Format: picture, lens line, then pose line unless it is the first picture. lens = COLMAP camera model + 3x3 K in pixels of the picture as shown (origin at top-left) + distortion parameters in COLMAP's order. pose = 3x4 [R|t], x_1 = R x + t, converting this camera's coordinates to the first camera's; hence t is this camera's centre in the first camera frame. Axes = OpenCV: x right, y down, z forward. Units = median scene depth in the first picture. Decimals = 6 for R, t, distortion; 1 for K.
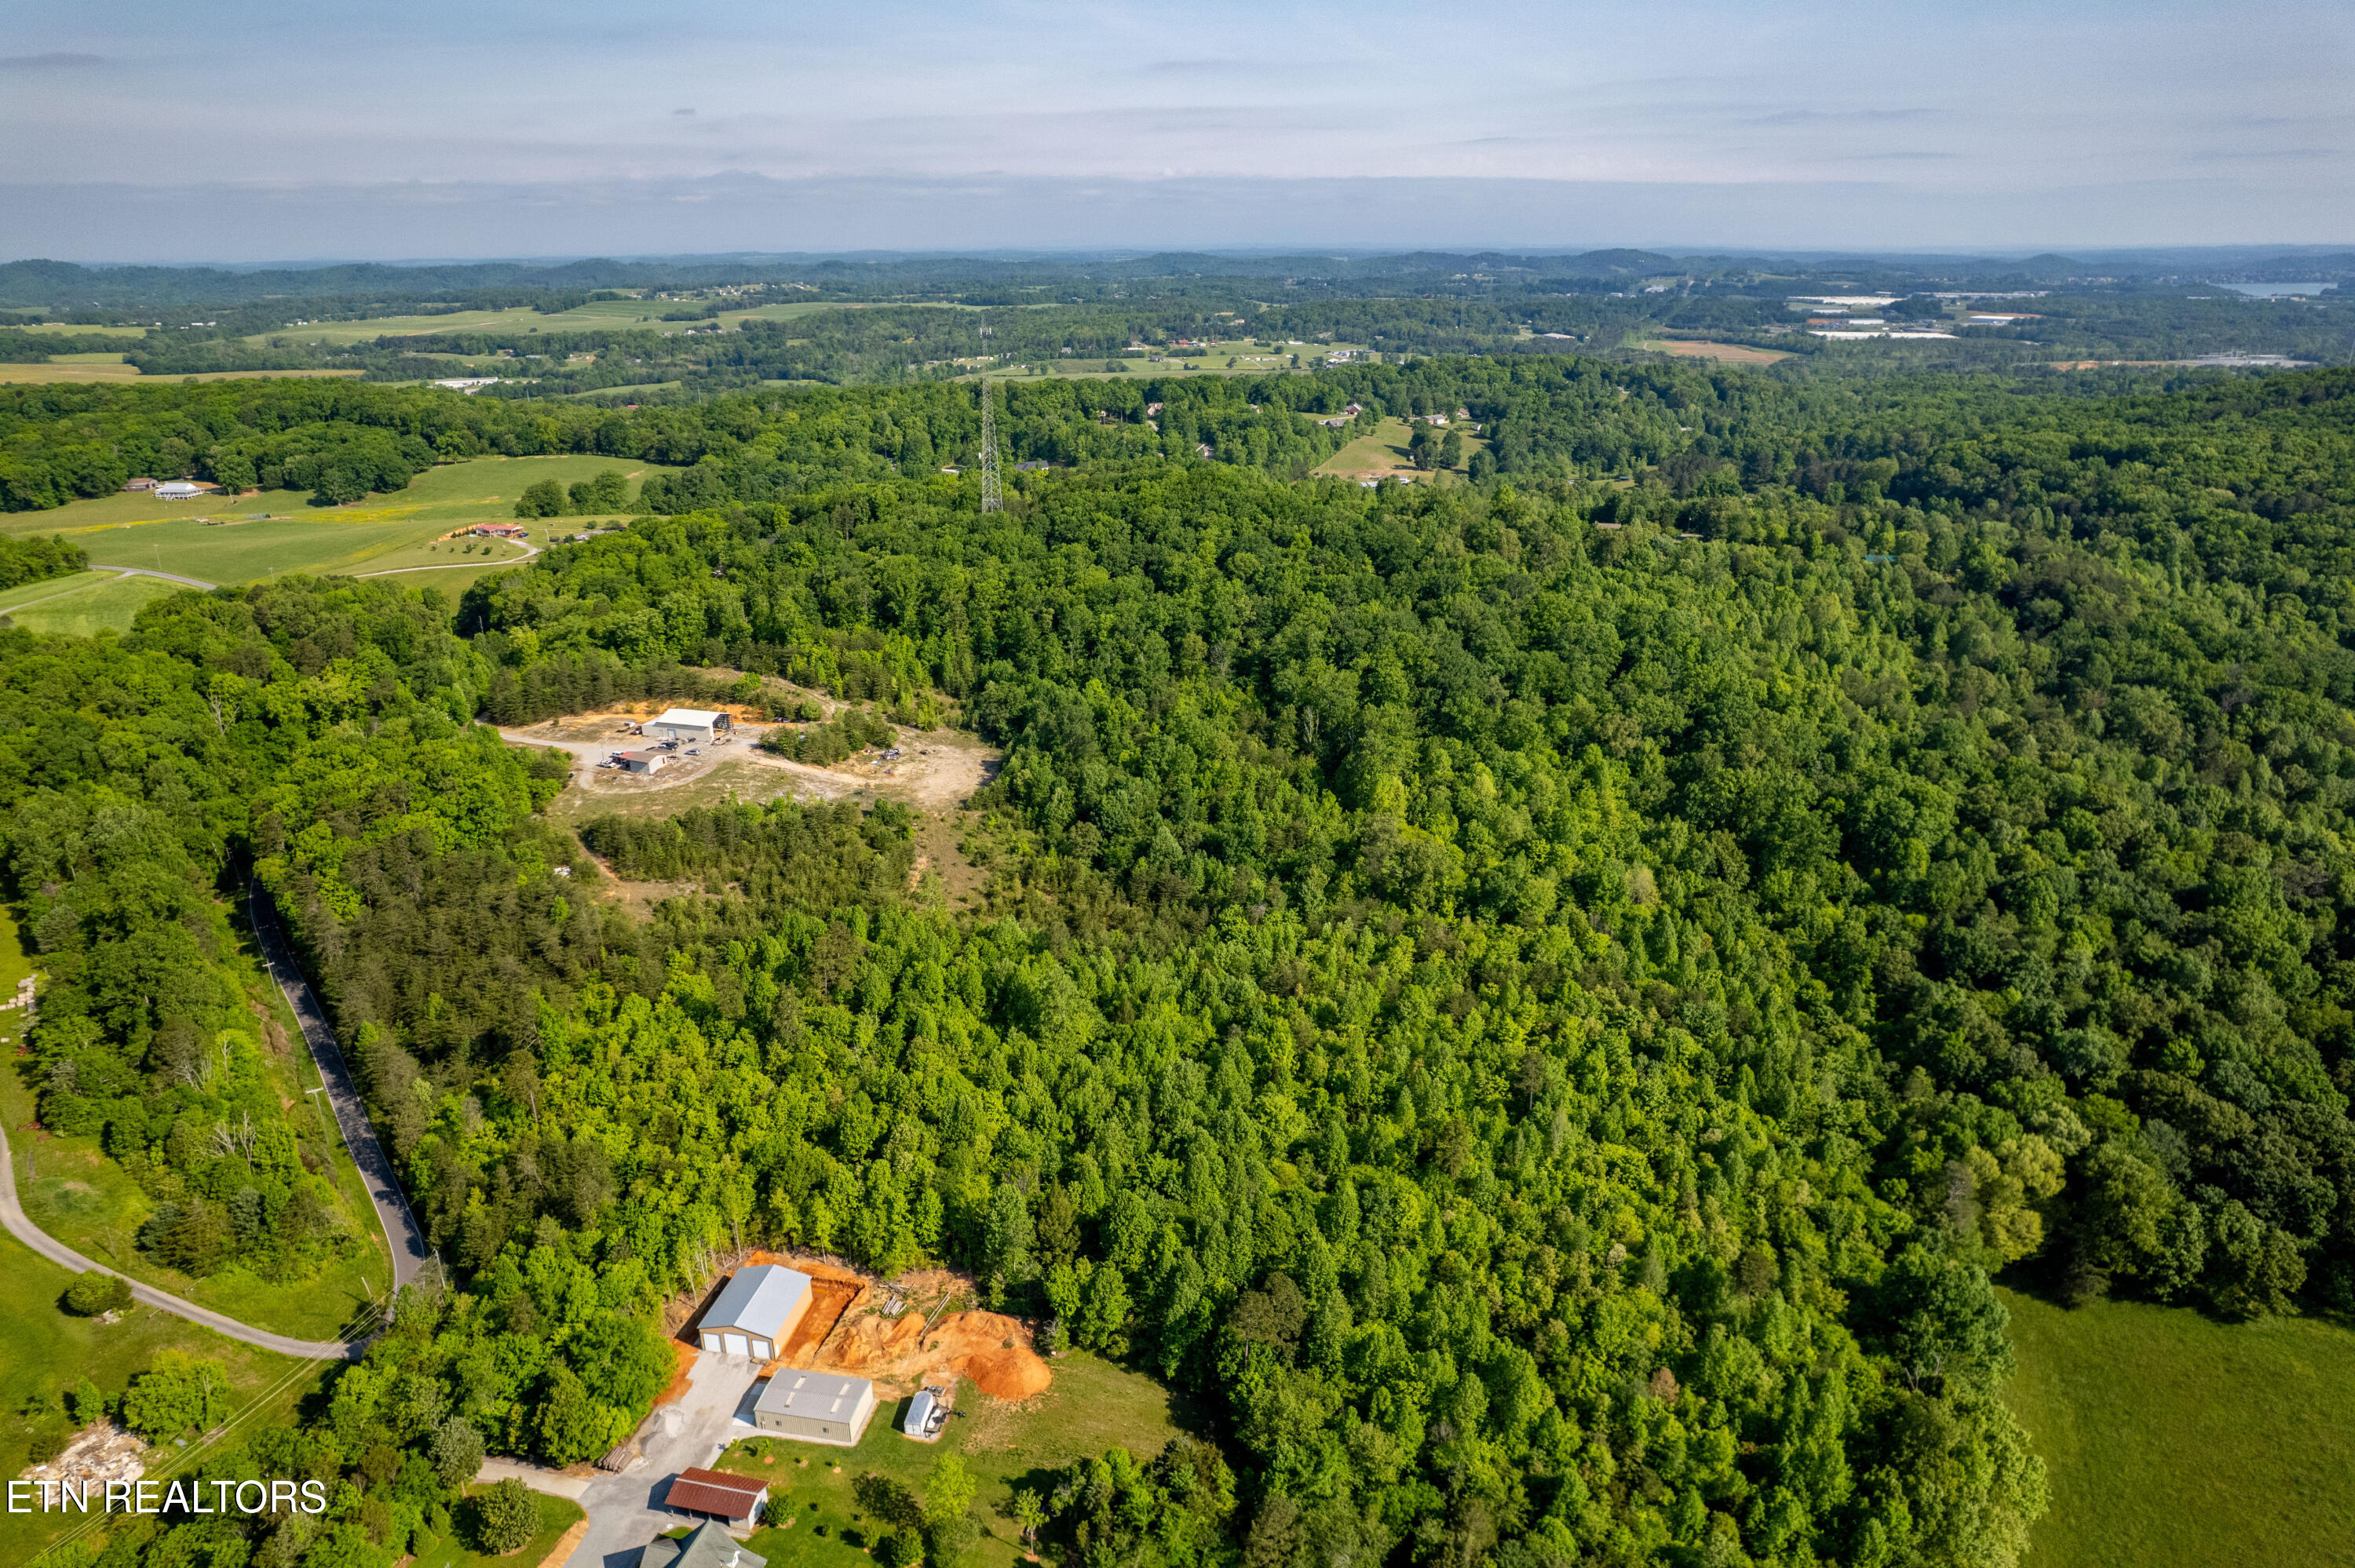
lens RADIAL K [[1512.4, 0, 1177.5], [0, 1512.4, 784.0], [0, 0, 1]] dist [-0.077960, 0.068094]
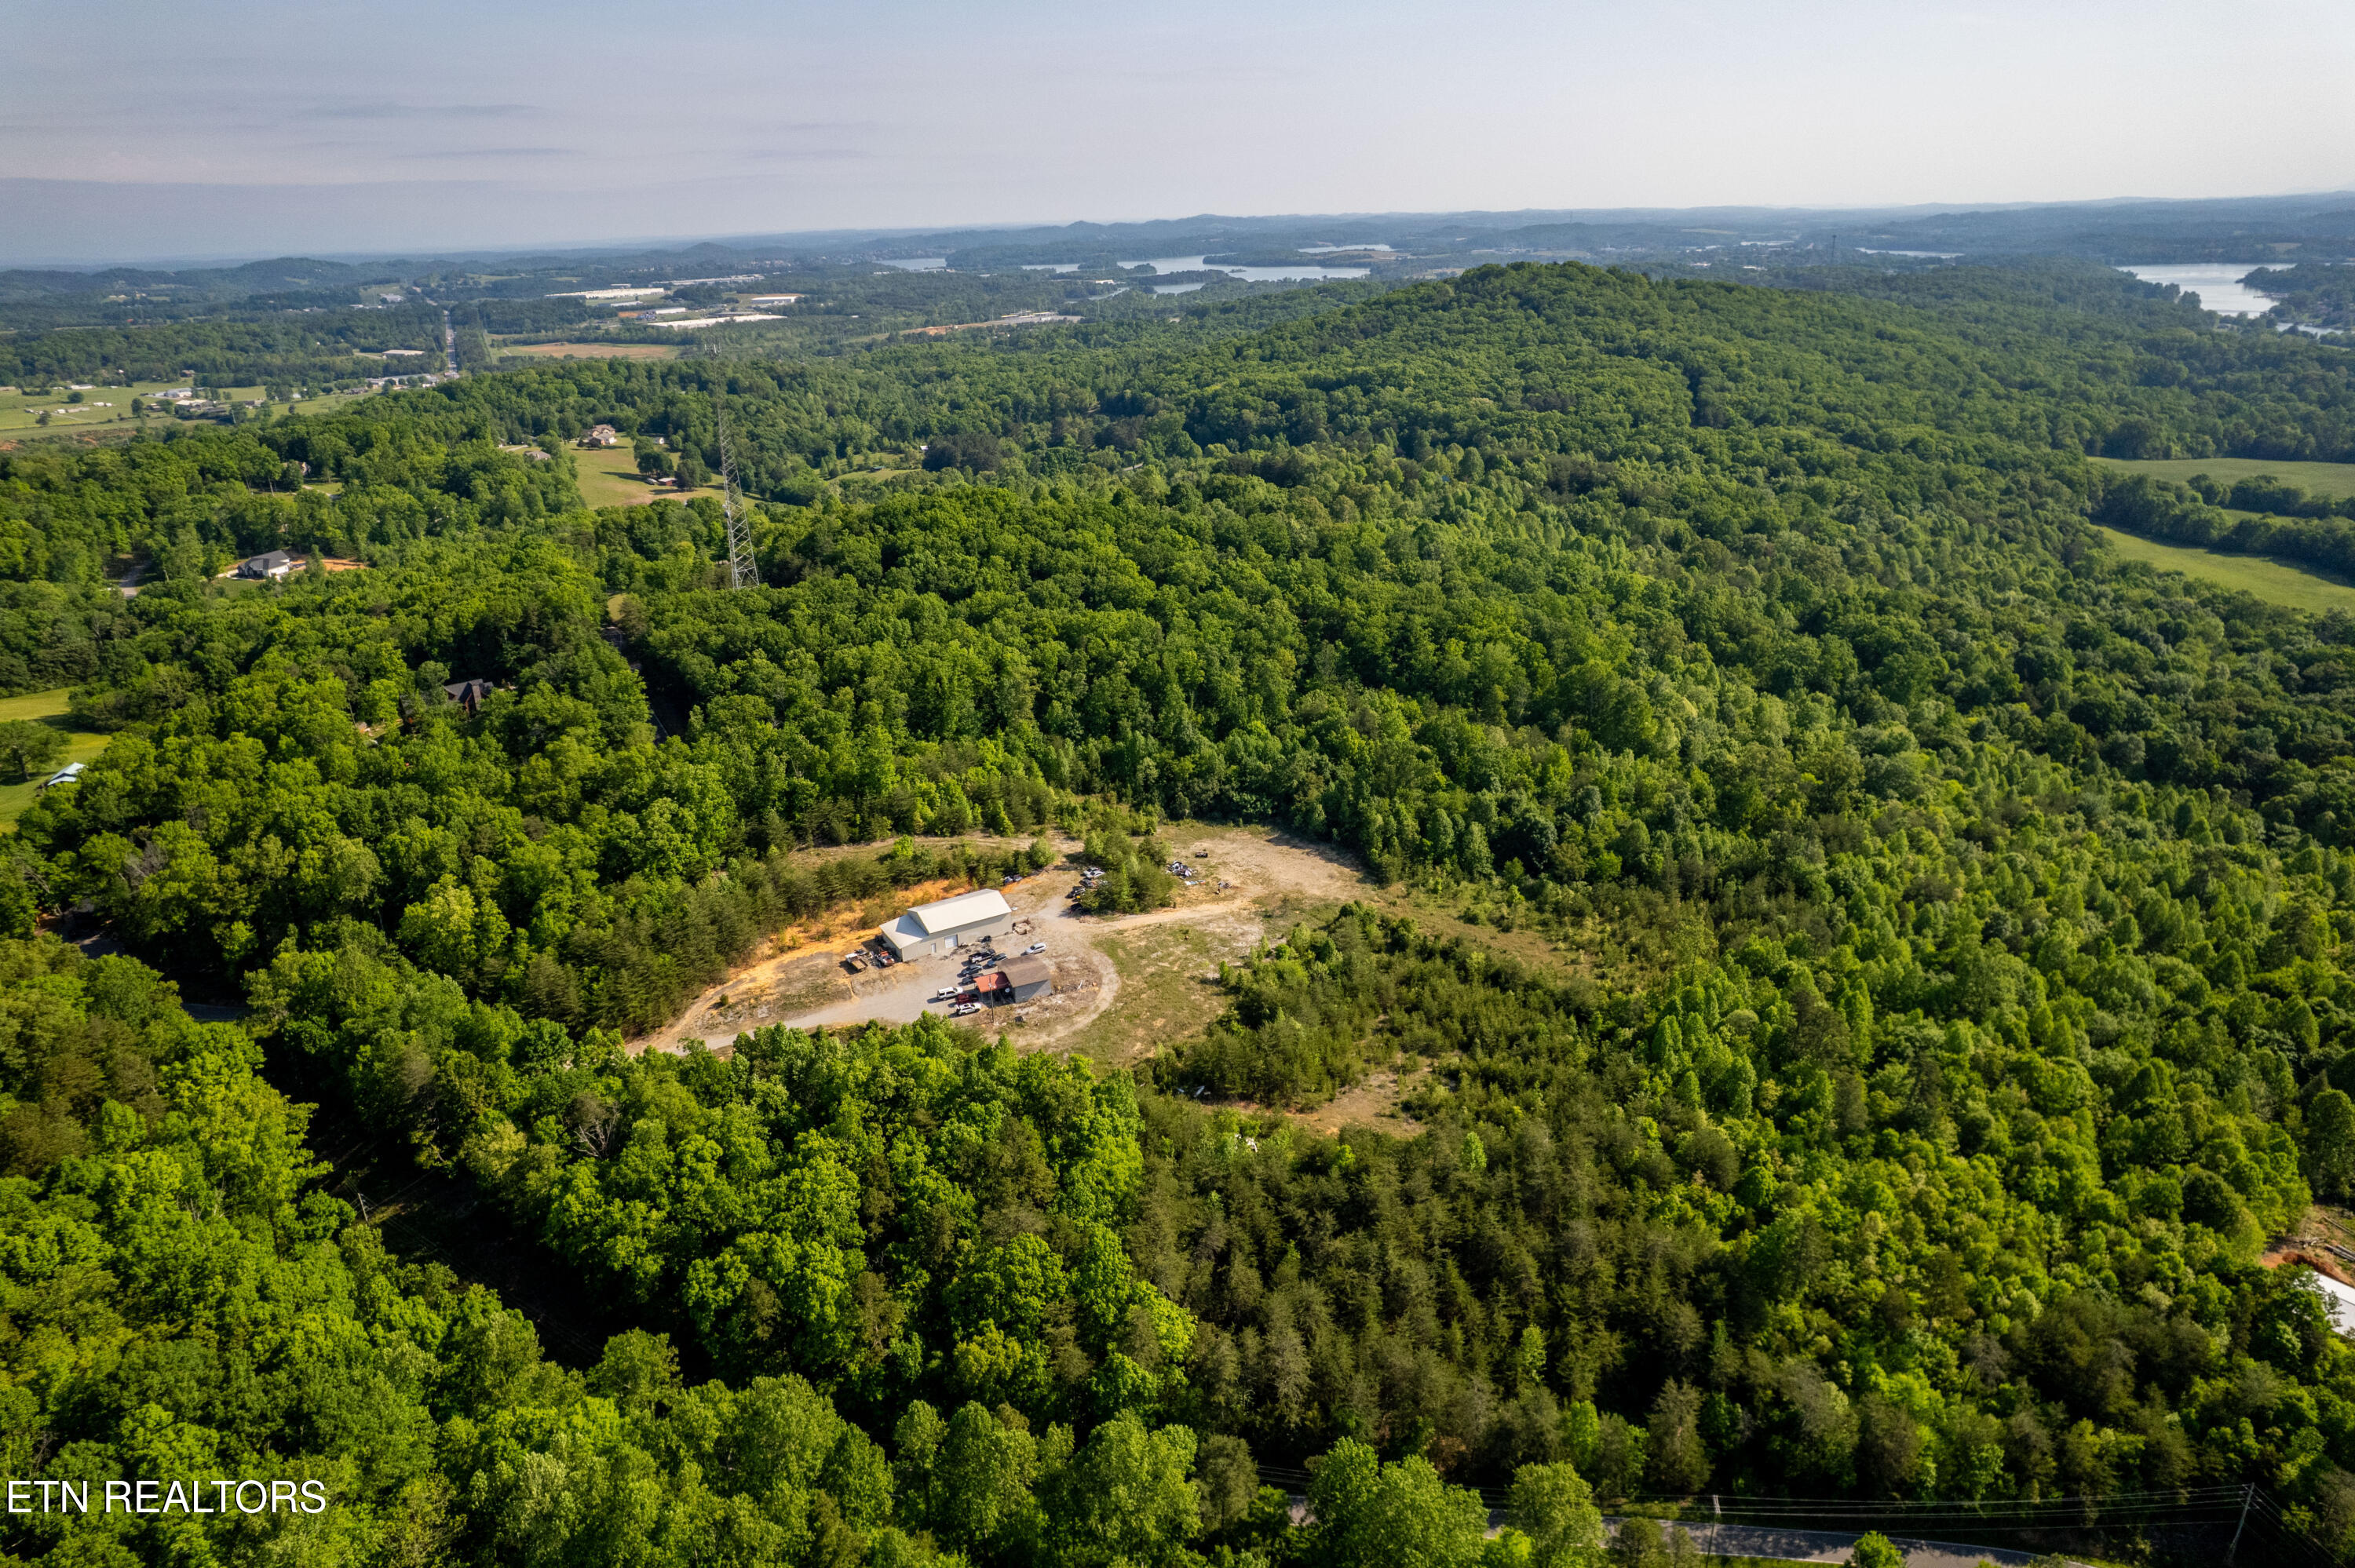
lens RADIAL K [[1512.4, 0, 1177.5], [0, 1512.4, 784.0], [0, 0, 1]] dist [-0.077960, 0.068094]
pose [[0.673663, -0.274880, 0.686017, -0.783226], [0.274362, 0.954939, 0.113213, -0.165396], [-0.686224, 0.111949, 0.718723, 0.468936]]
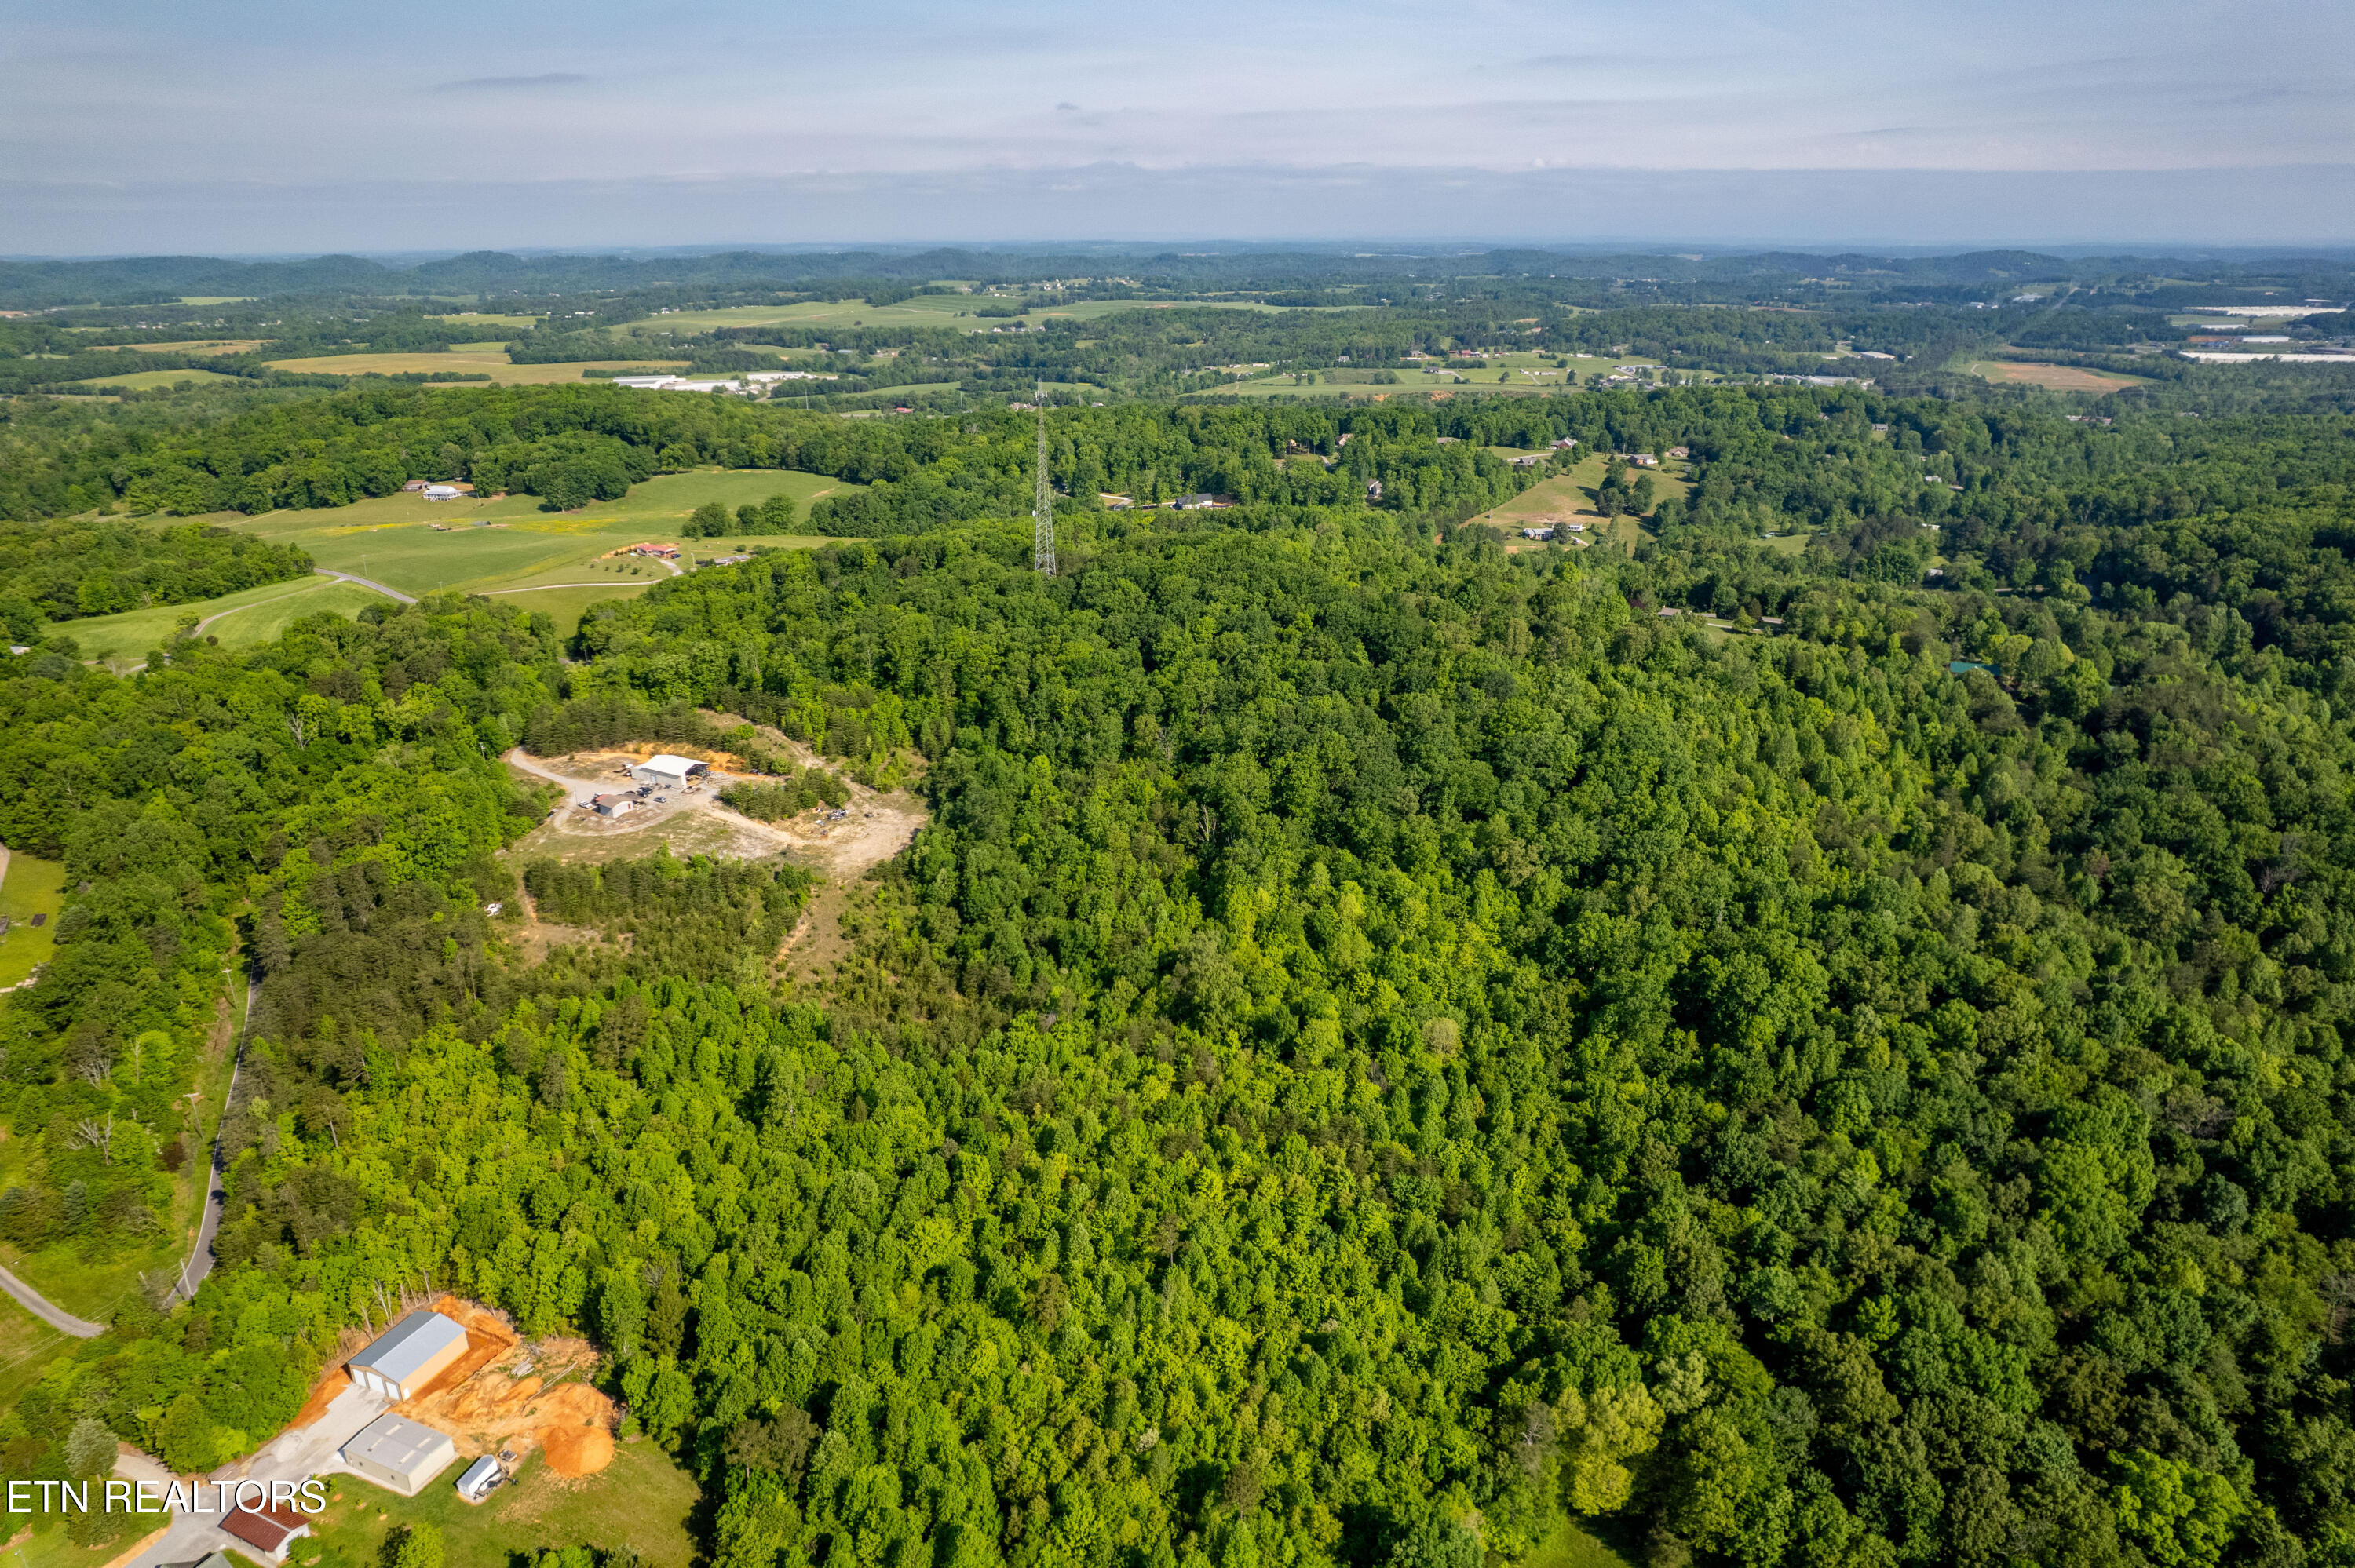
lens RADIAL K [[1508.9, 0, 1177.5], [0, 1508.9, 784.0], [0, 0, 1]] dist [-0.077673, 0.068571]
pose [[0.974888, 0.078929, -0.208240, 0.286599], [-0.077346, 0.996880, 0.015745, -0.083301], [0.208833, 0.000757, 0.977951, 0.014095]]
